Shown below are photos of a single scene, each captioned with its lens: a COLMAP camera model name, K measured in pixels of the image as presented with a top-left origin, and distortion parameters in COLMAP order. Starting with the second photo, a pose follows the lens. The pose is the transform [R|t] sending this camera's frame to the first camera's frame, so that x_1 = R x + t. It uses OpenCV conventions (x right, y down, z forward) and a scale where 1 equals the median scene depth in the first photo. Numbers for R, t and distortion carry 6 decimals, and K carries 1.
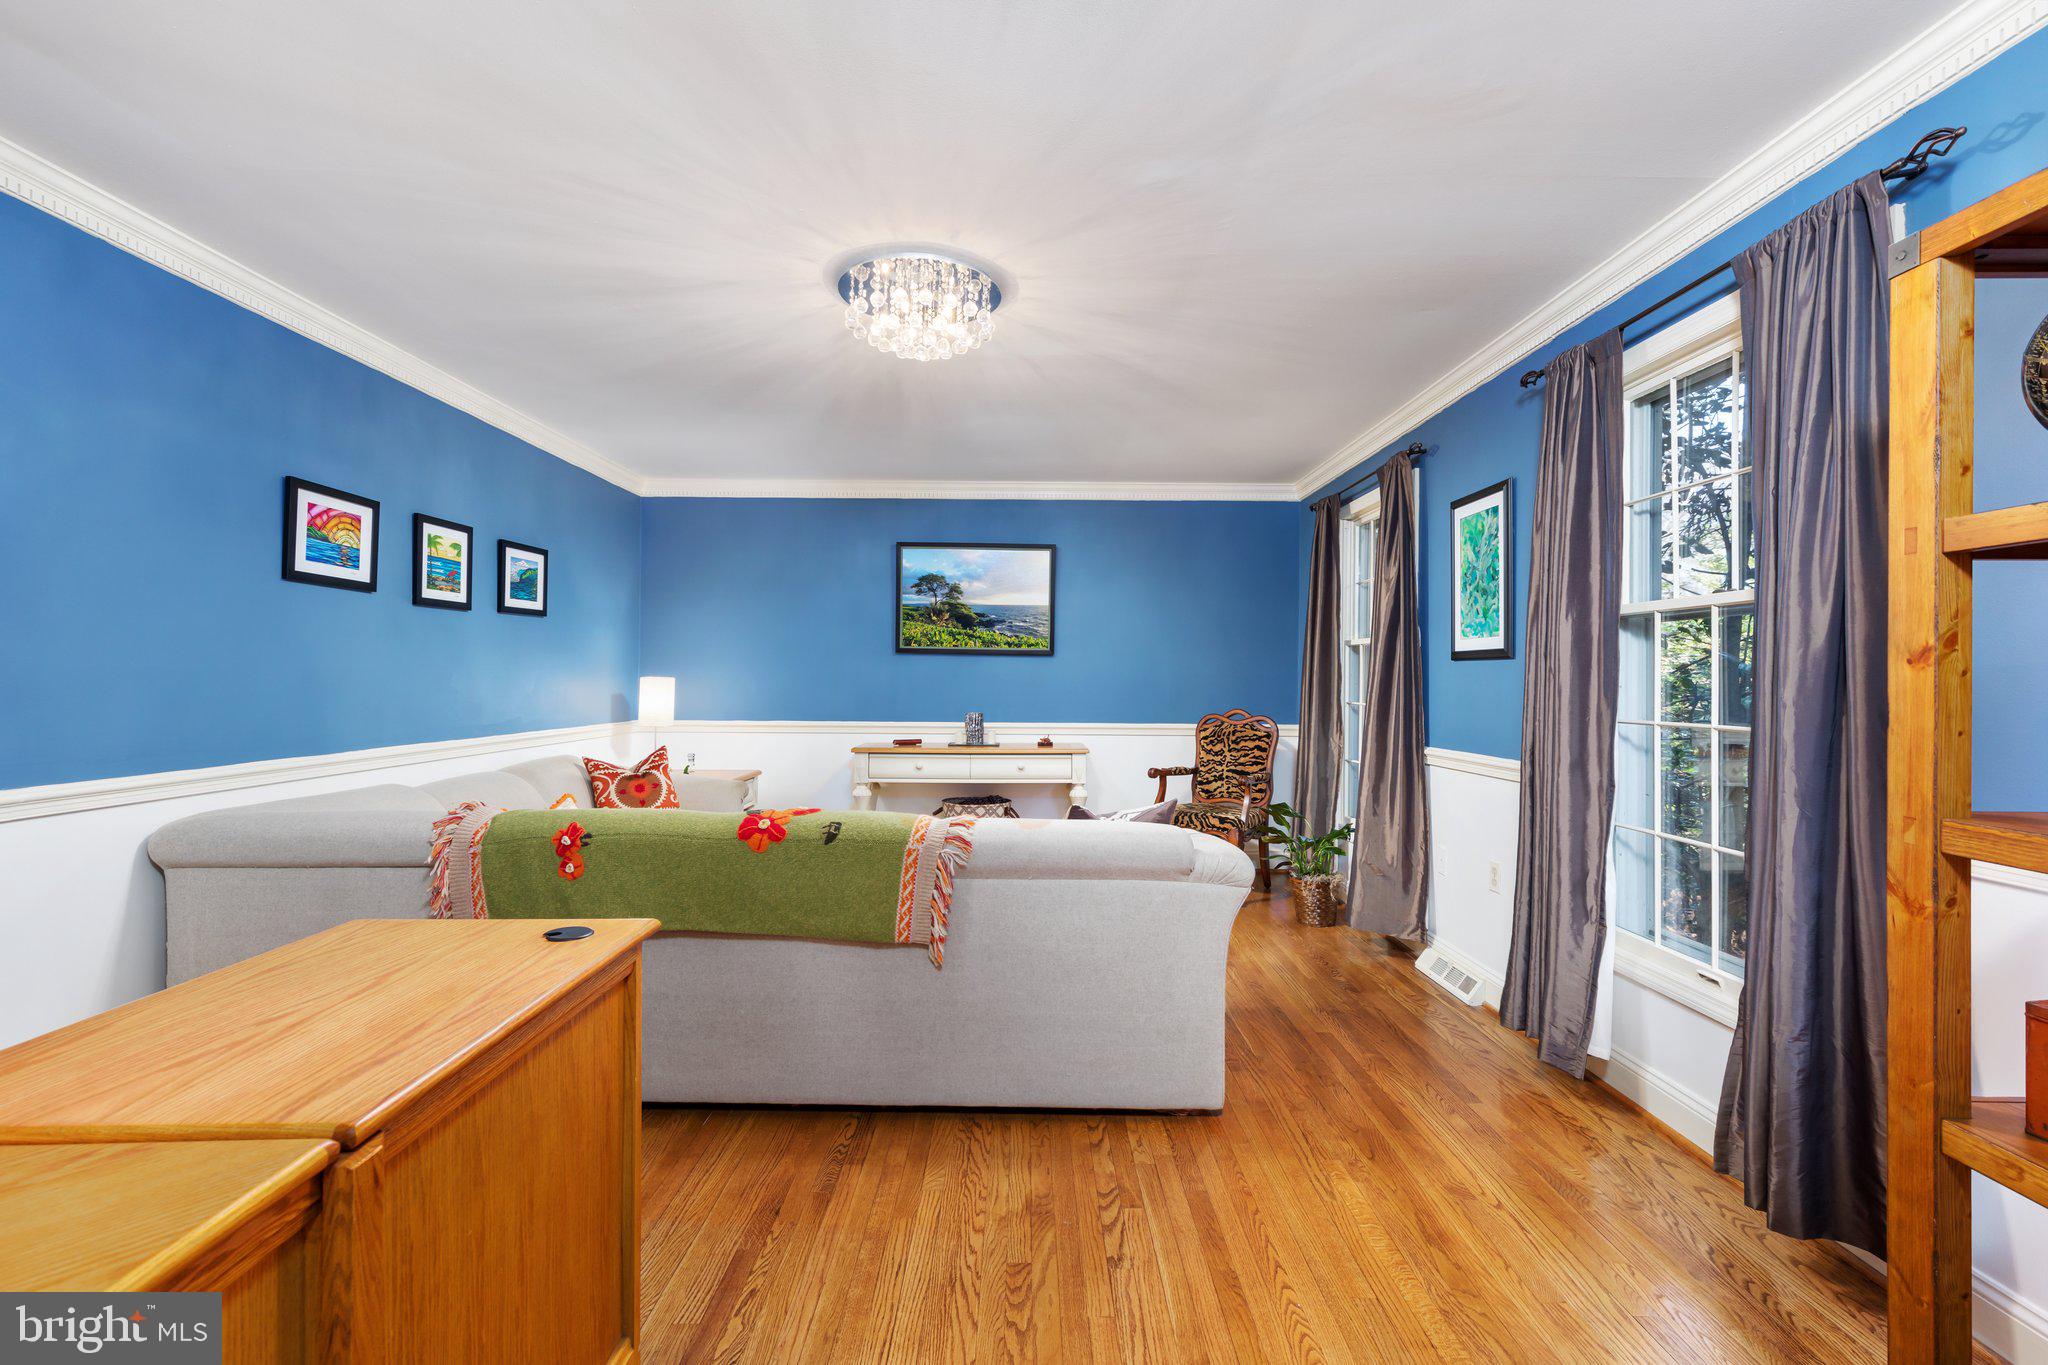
lens RADIAL K [[935.5, 0, 1025.2], [0, 935.5, 680.5], [0, 0, 1]] dist [-0.020780, -0.000125]
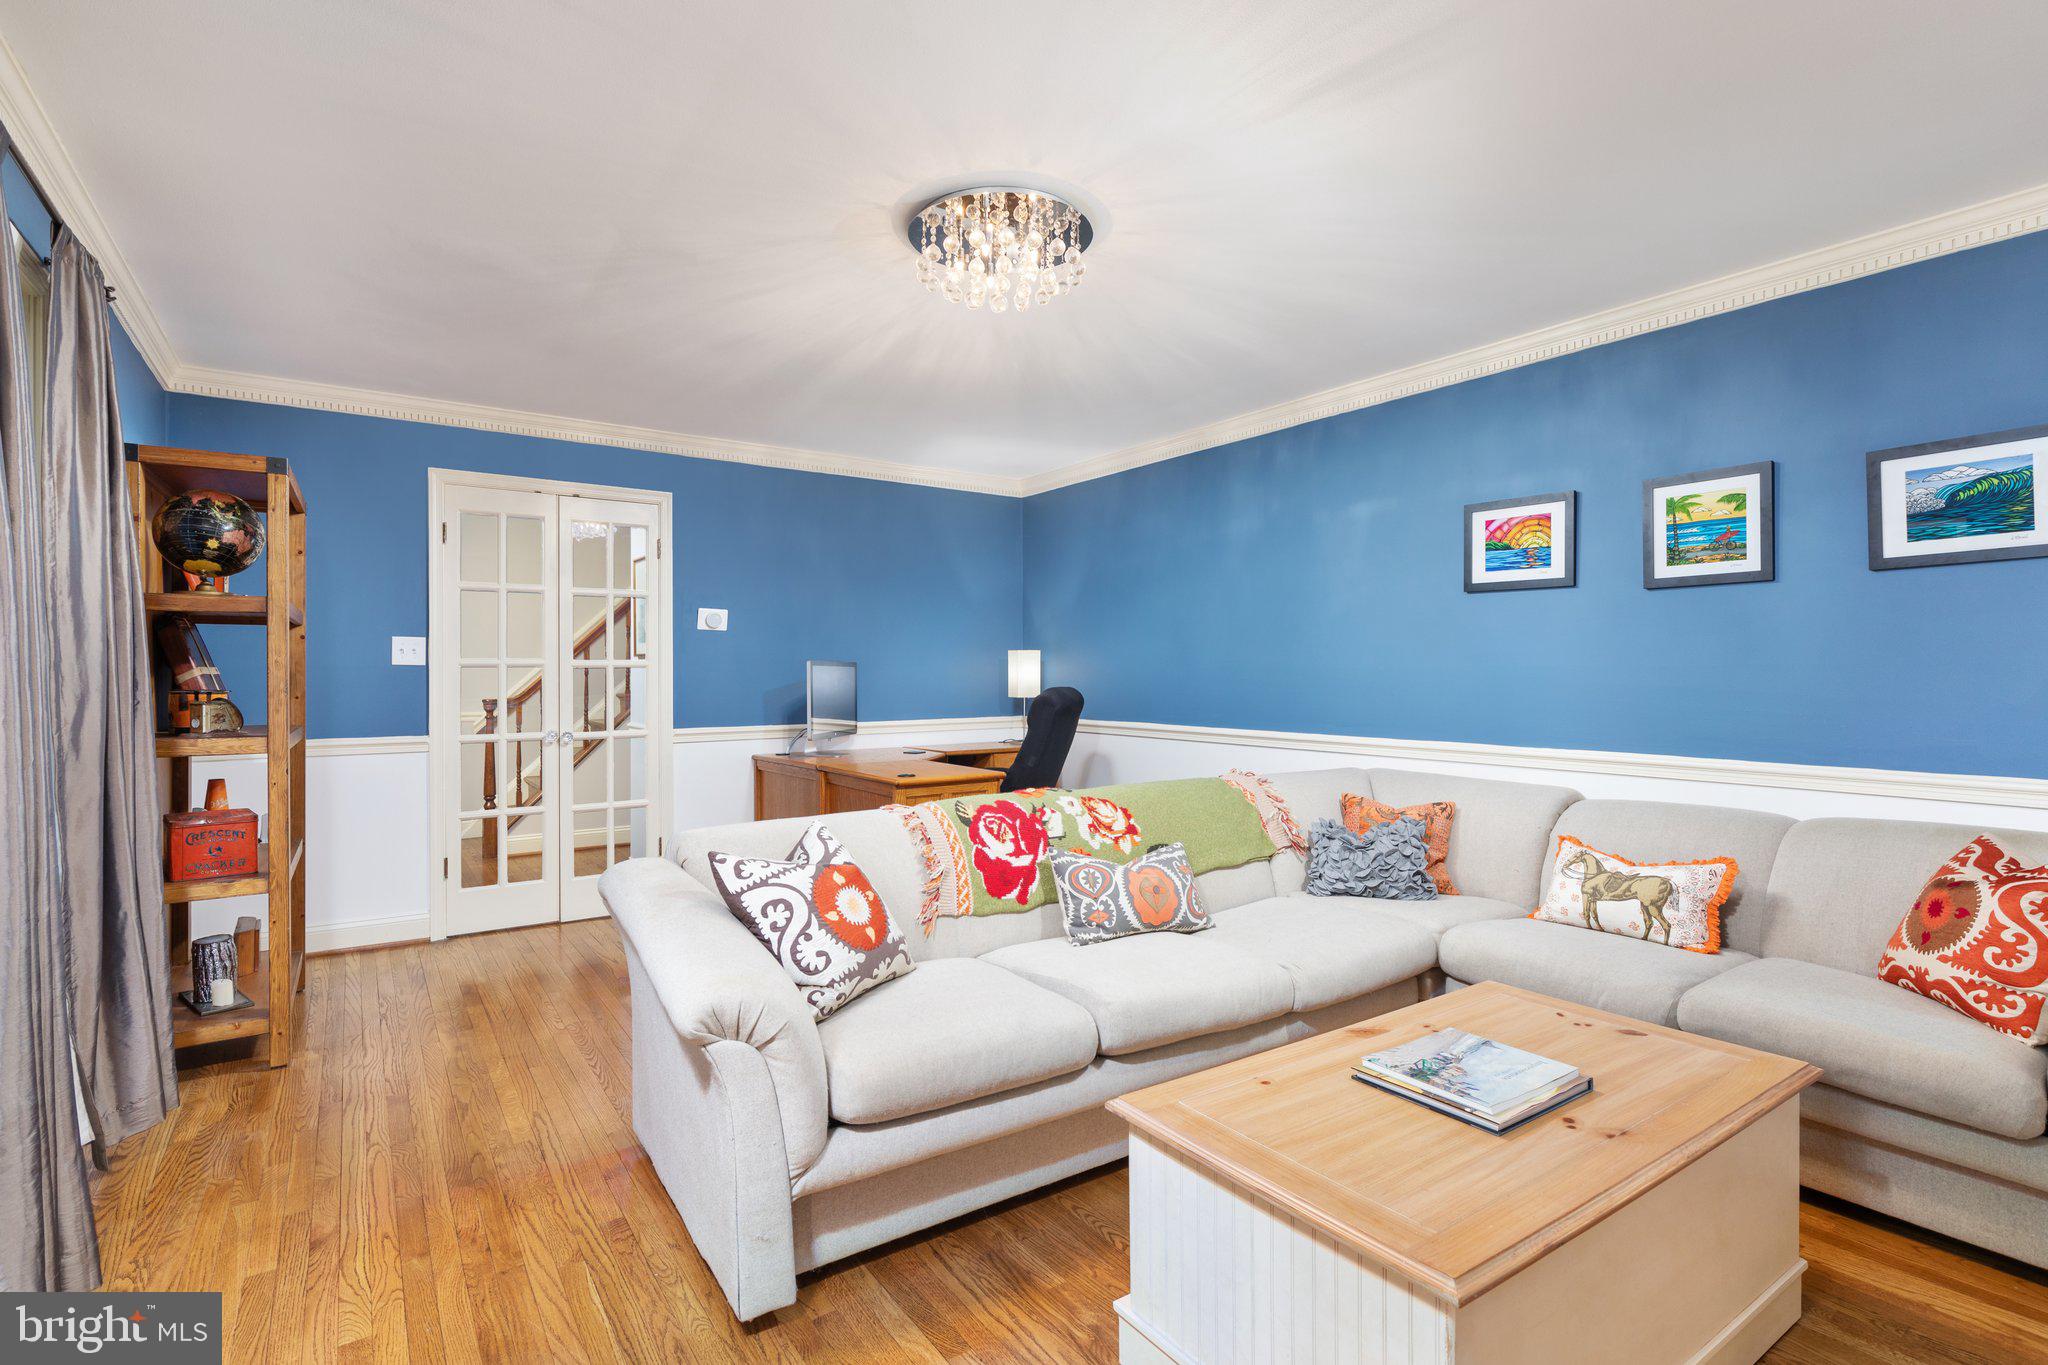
lens RADIAL K [[981.3, 0, 1024.2], [0, 981.3, 682.0], [0, 0, 1]] dist [0.002518, 0.000821]
pose [[-0.825779, -0.002638, -0.563988, 0.345826], [-0.008558, 0.999933, 0.007853, 0.000702], [0.563929, 0.011311, -0.825746, 1.559948]]
